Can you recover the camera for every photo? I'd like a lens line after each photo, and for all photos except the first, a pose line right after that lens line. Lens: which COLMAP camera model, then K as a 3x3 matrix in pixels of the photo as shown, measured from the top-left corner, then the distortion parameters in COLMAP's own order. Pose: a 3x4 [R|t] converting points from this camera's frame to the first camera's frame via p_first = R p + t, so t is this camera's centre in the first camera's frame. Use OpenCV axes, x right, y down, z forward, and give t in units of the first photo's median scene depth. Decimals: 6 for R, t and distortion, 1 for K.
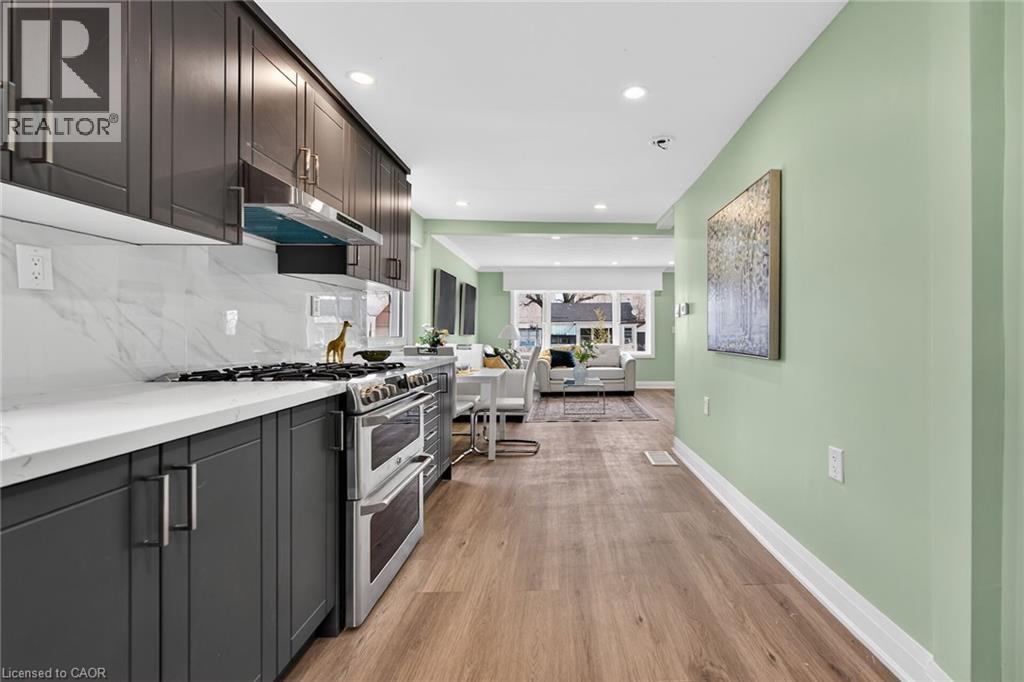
lens RADIAL K [[429.4, 0, 554.7], [0, 429.4, 329.7], [0, 0, 1]] dist [-0.000091, -0.000156]
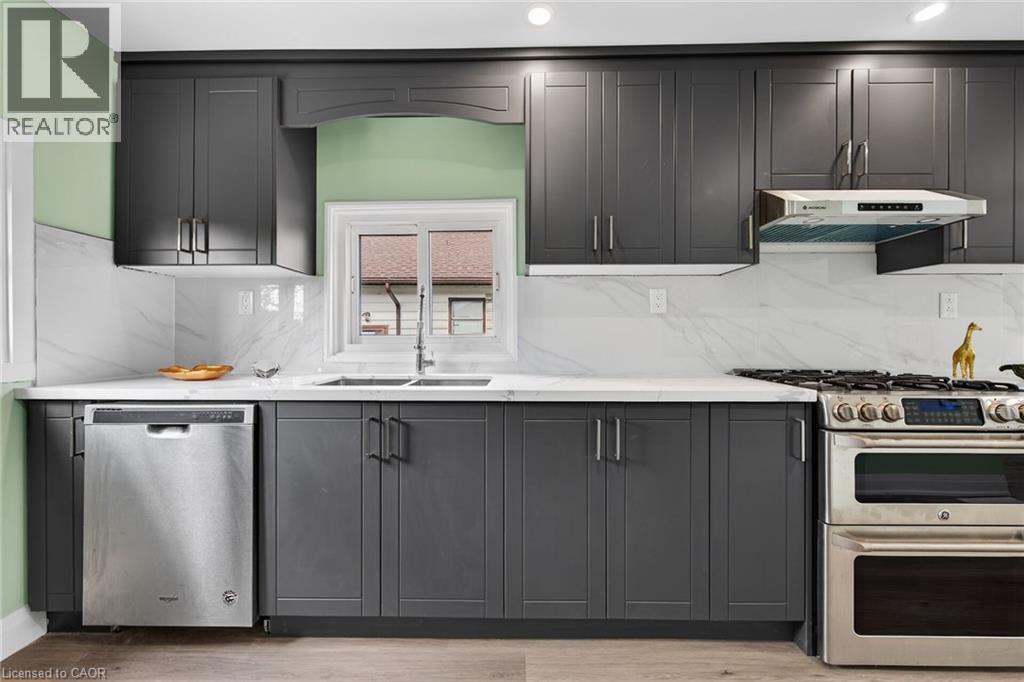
lens RADIAL K [[406.9, 0, 513.3], [0, 406.9, 338.5], [0, 0, 1]] dist [0.002099, -0.000089]
pose [[0.001142, 0.002863, -0.999995, 0.367571], [0.005654, 0.999980, 0.002869, 0.001033], [0.999983, -0.005657, 0.001126, 0.318519]]
